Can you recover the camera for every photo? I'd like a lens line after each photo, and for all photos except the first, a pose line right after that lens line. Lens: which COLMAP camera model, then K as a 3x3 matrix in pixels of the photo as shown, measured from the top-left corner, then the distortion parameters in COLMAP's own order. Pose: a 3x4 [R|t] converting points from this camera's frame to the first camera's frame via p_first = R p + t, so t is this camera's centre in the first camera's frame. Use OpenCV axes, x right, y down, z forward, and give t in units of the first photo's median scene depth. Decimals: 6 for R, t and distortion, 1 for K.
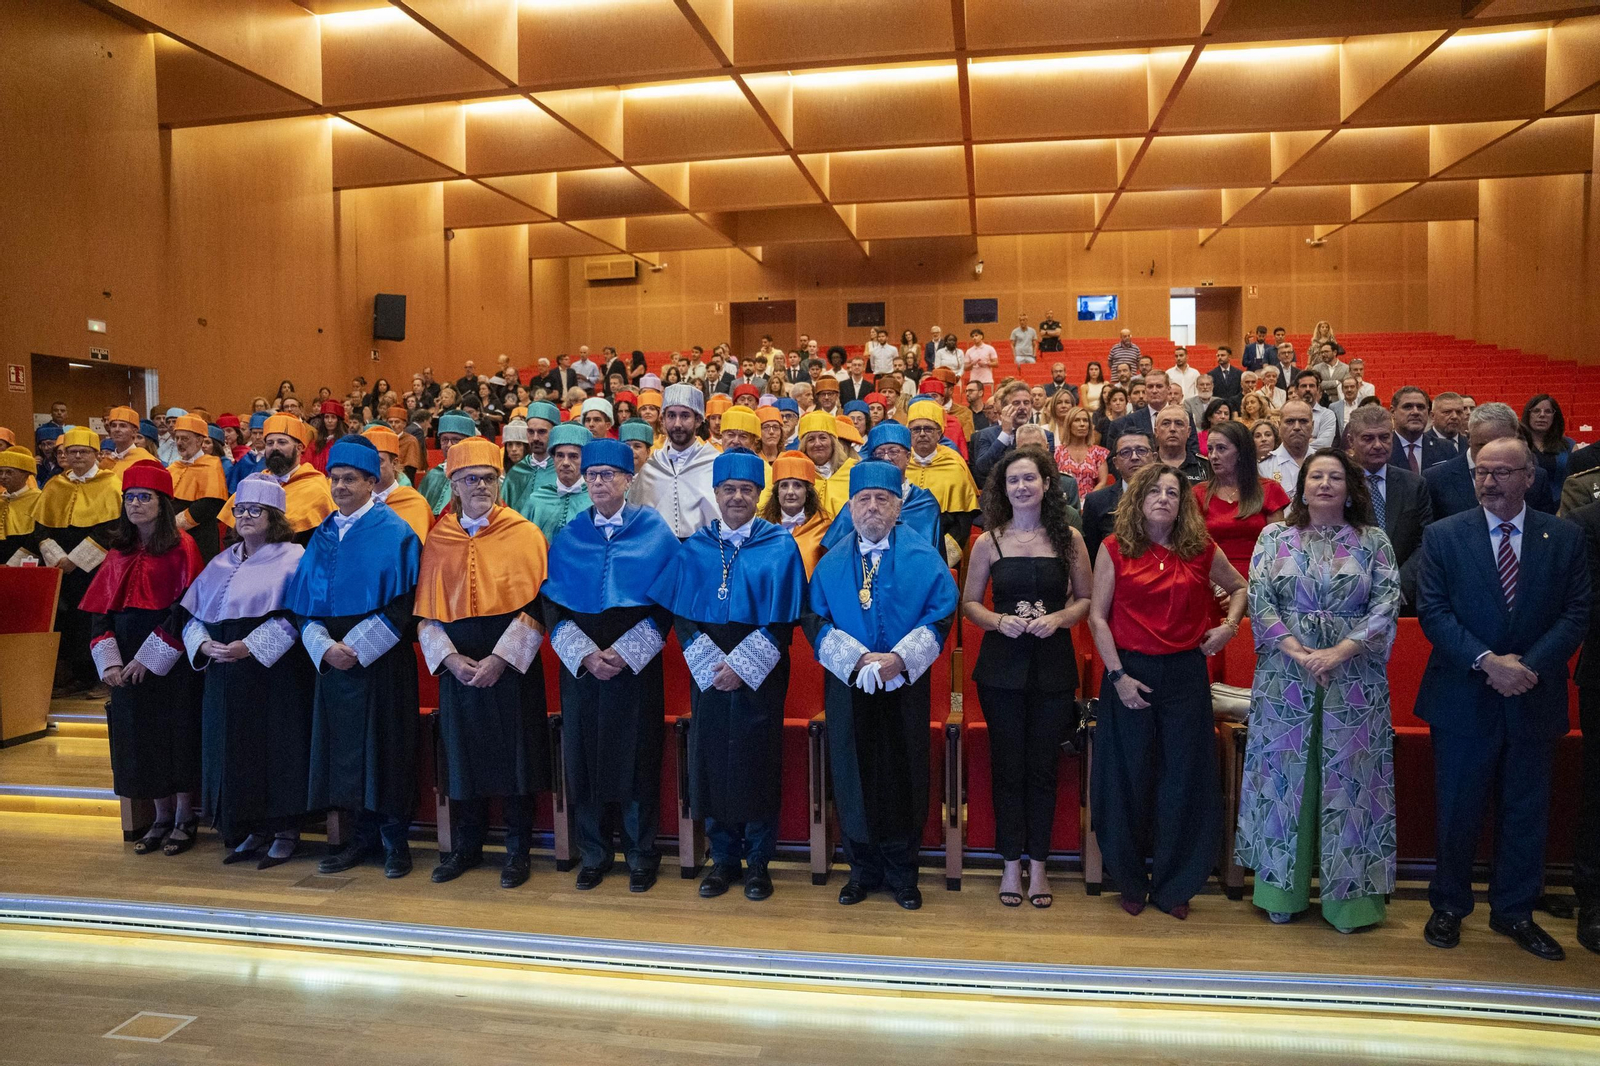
lens RADIAL K [[1134.2, 0, 792.8], [0, 1134.2, 532.8], [0, 0, 1]] dist [-0.117442, 0.083631]
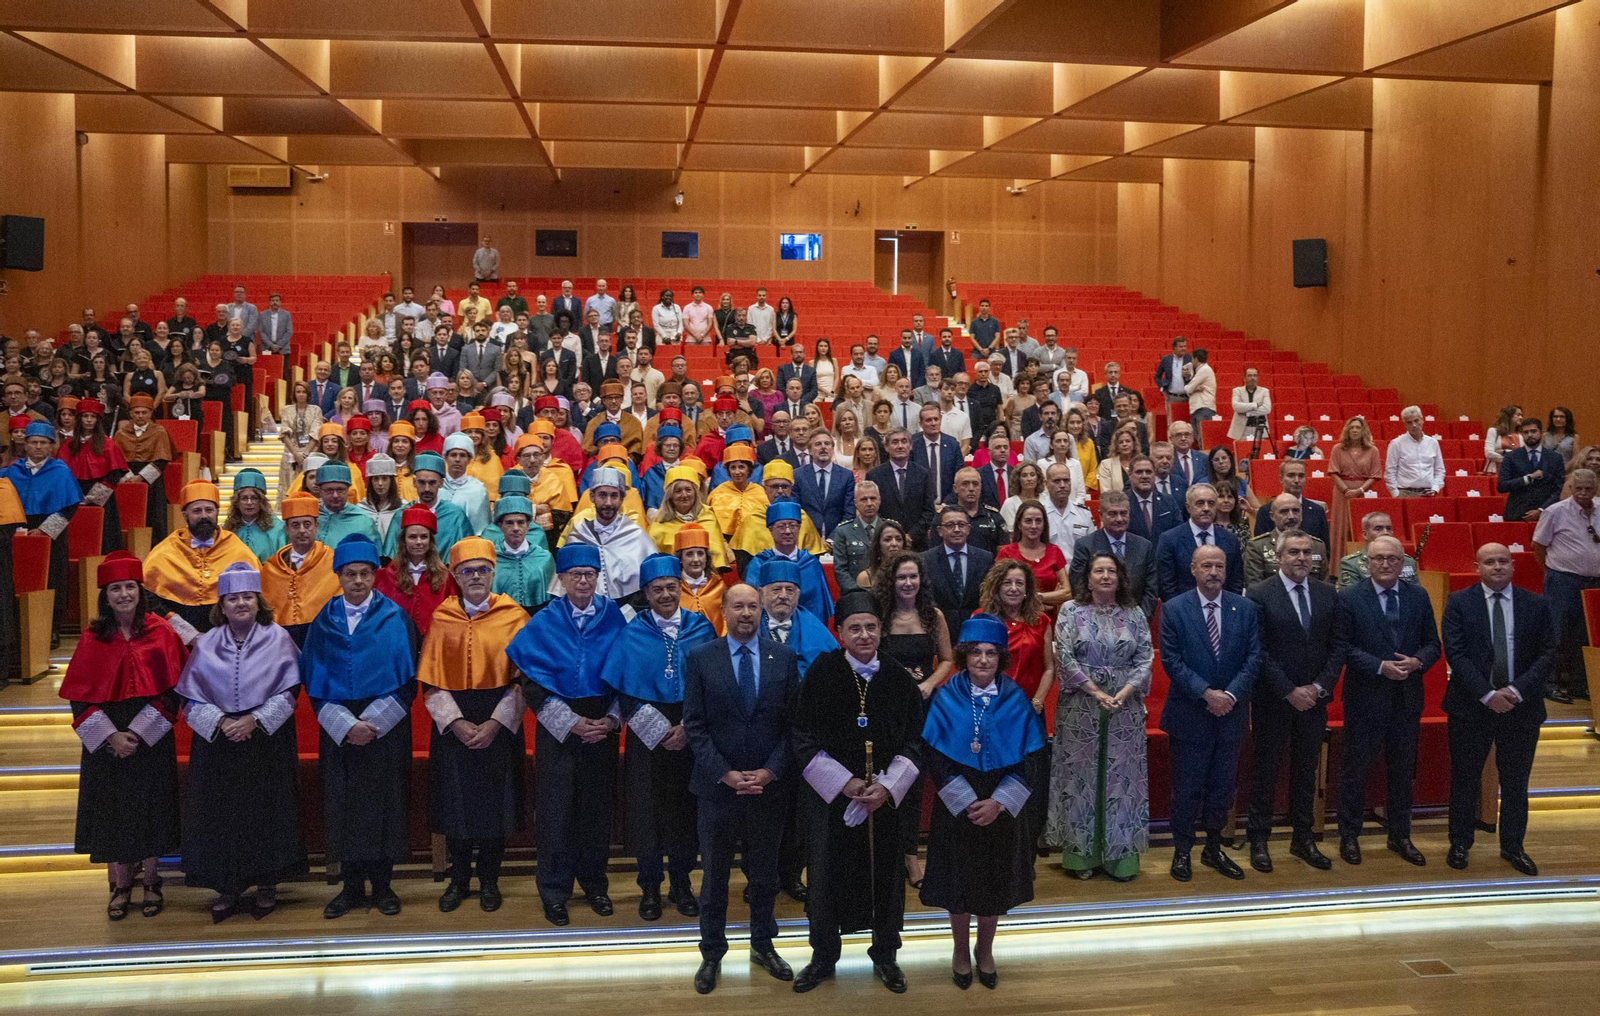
lens RADIAL K [[1251.1, 0, 793.8], [0, 1251.1, 501.2], [0, 0, 1]] dist [-0.065942, 0.030663]
pose [[0.961163, -0.005426, 0.275927, -0.276208], [-0.003593, 0.999476, 0.032170, -0.144953], [-0.275957, -0.031912, 0.960640, -0.346593]]
